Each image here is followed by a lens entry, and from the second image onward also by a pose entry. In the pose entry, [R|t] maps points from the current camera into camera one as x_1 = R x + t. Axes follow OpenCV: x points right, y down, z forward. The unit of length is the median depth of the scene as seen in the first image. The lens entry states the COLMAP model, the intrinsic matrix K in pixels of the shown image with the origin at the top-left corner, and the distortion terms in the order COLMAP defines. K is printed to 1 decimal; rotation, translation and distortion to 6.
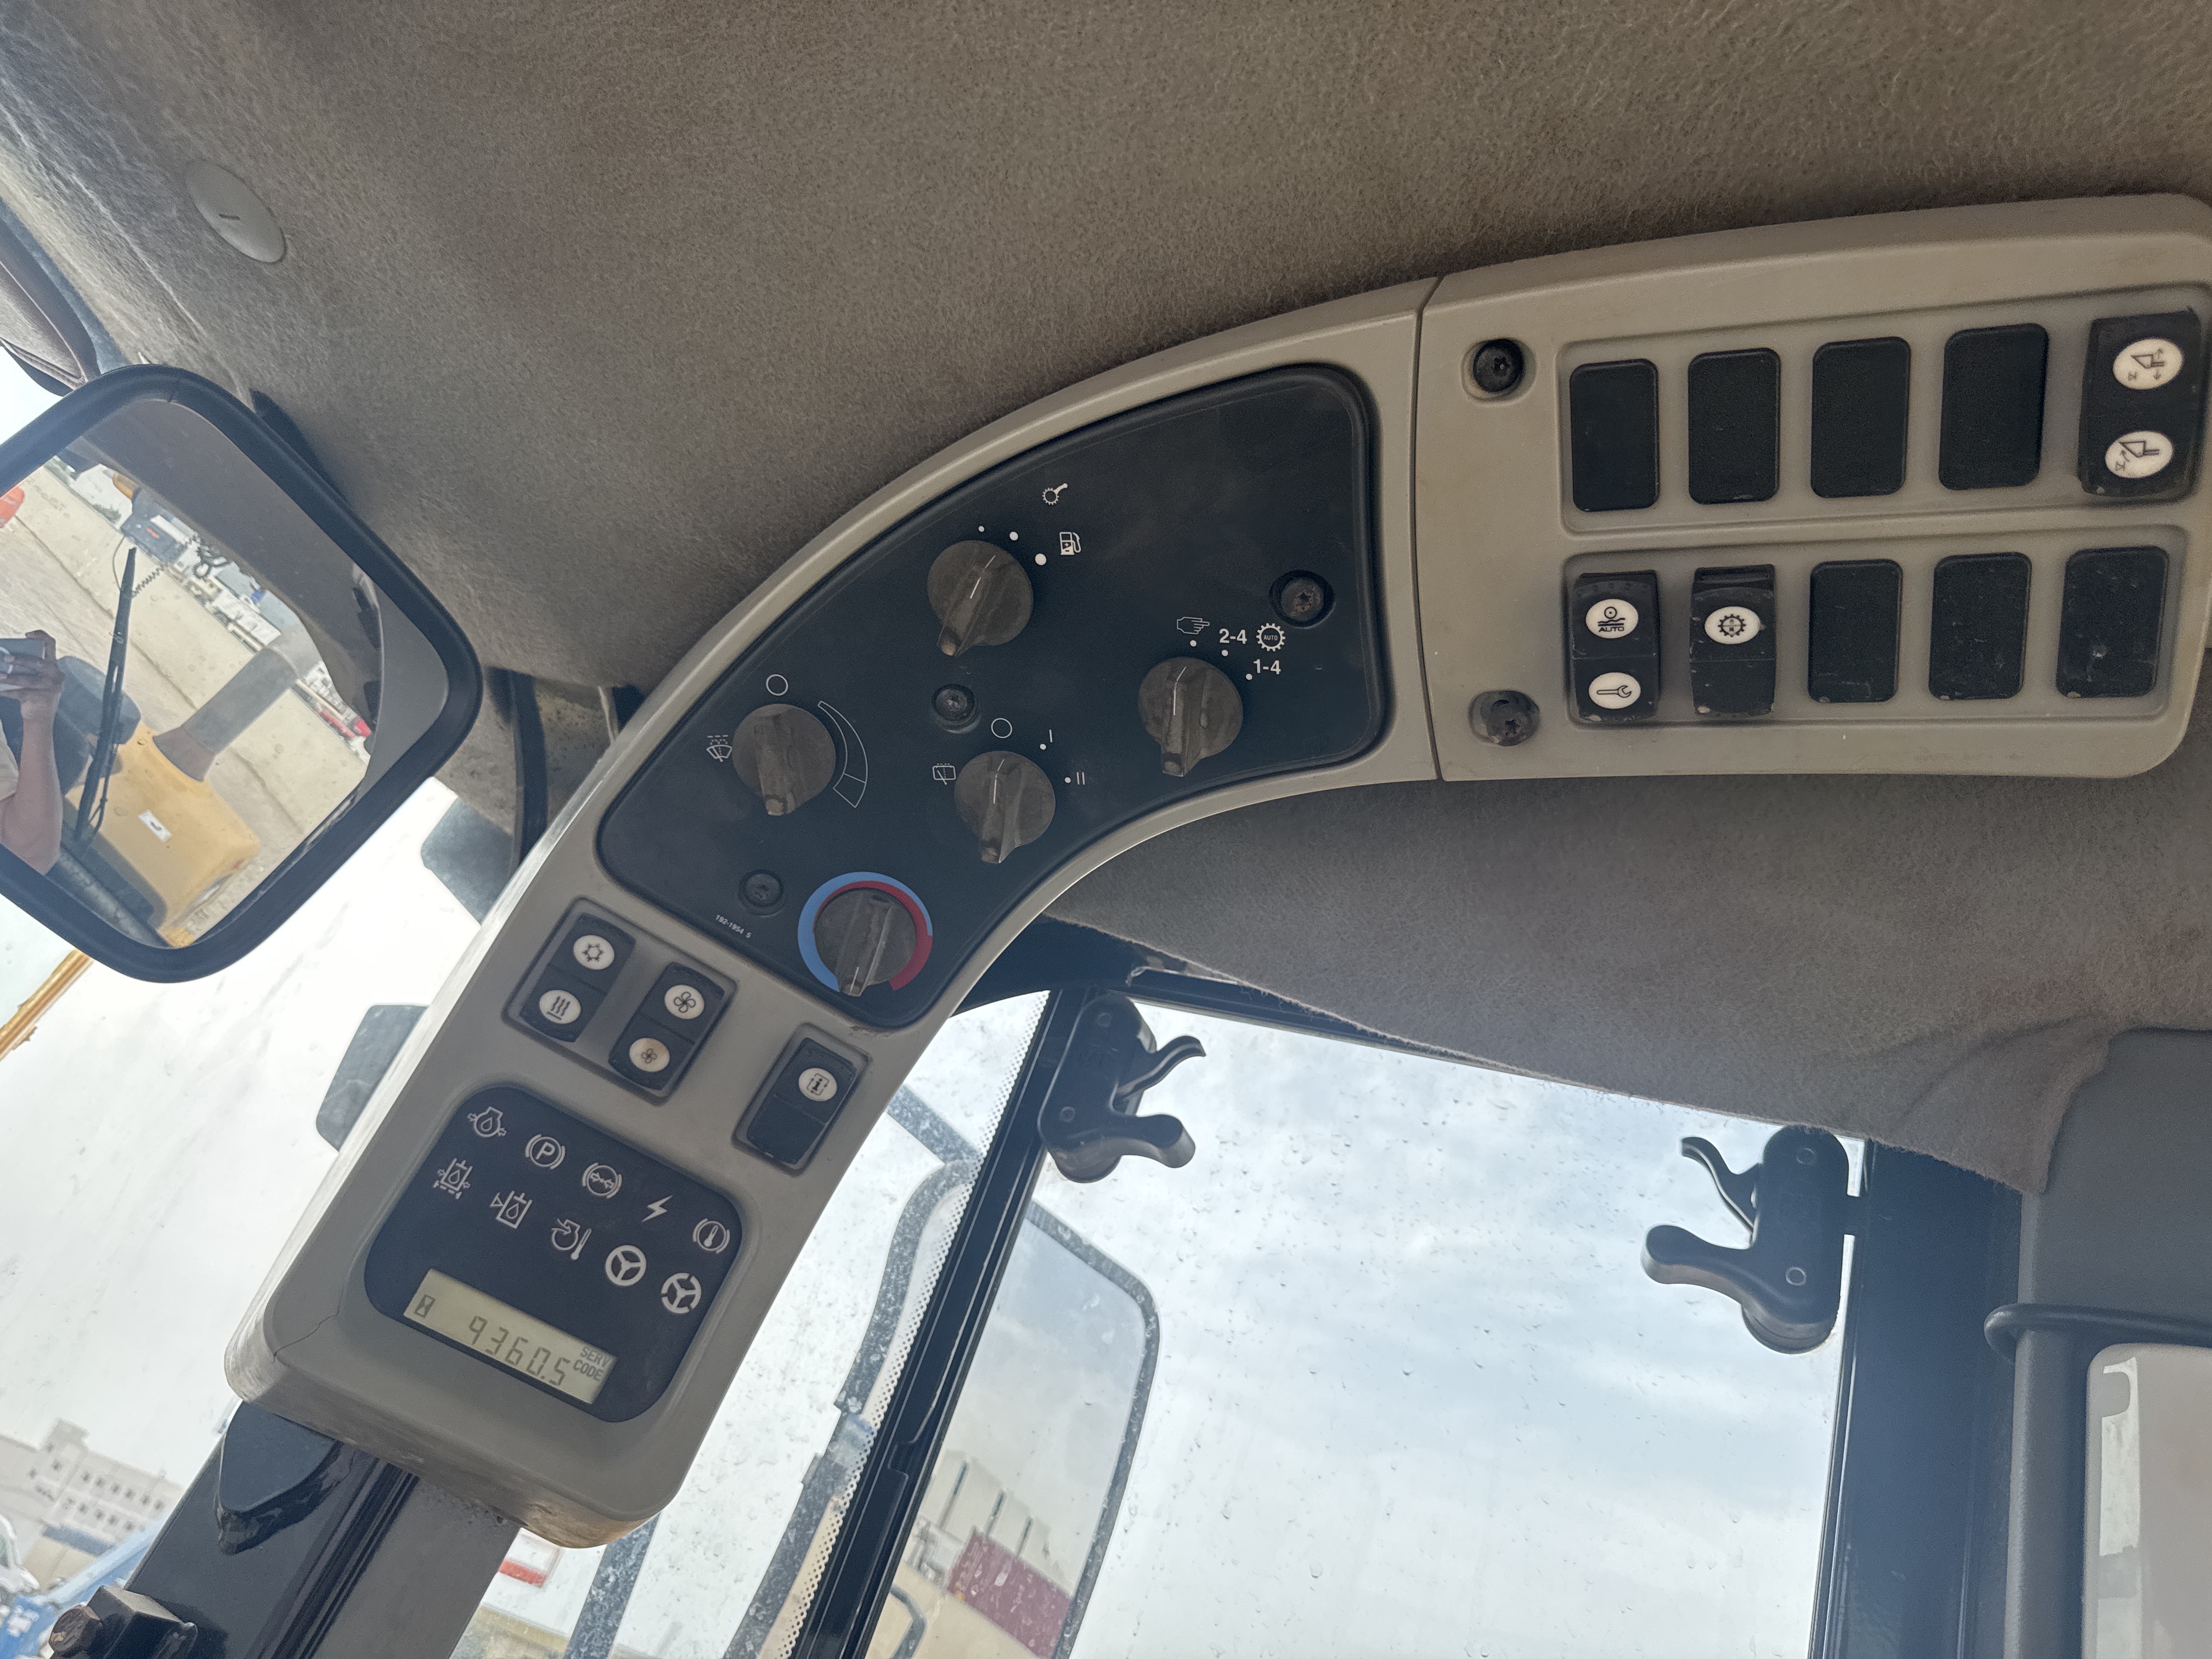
lens RADIAL K [[1588.3, 0, 1119.7], [0, 1588.3, 837.8], [0, 0, 1]] dist [-0.001155, -0.020217]
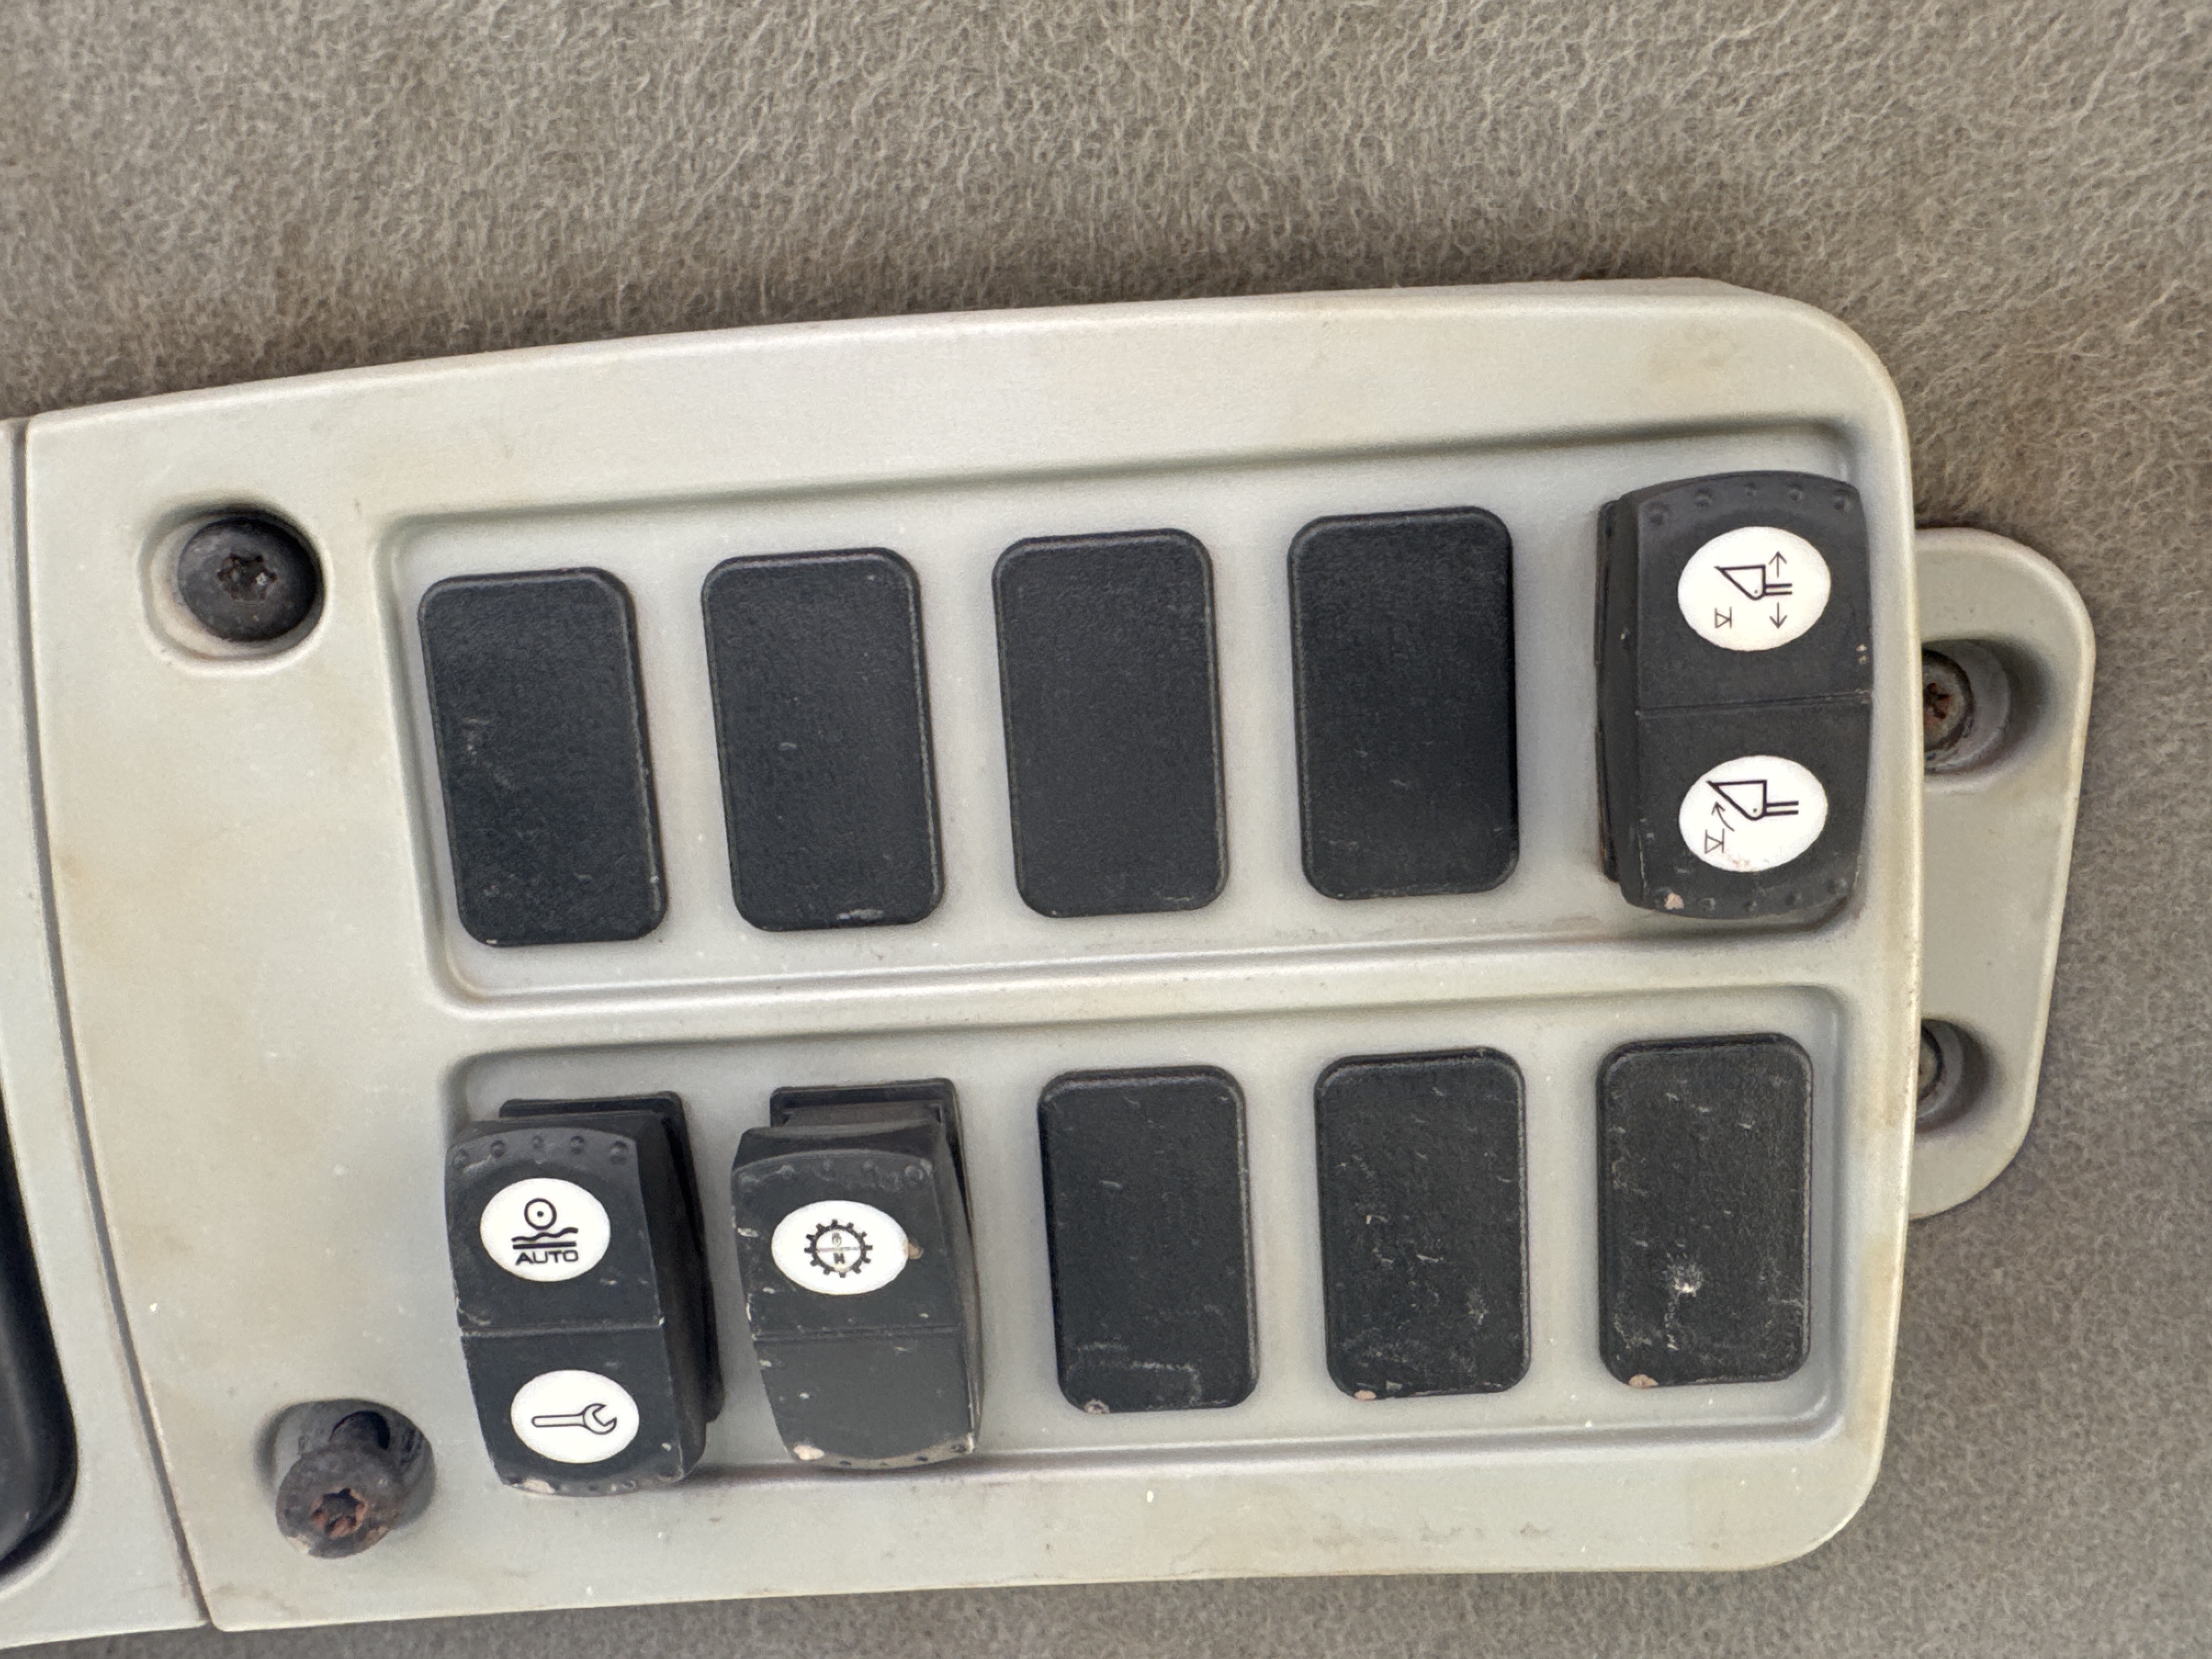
lens RADIAL K [[1588.3, 0, 1102.0], [0, 1588.3, 814.7], [0, 0, 1]] dist [-0.001155, -0.020217]
pose [[0.943847, 0.031820, 0.328848, 0.320700], [0.059871, 0.962398, -0.264963, -0.130659], [-0.324914, 0.269773, 0.906451, 0.617640]]
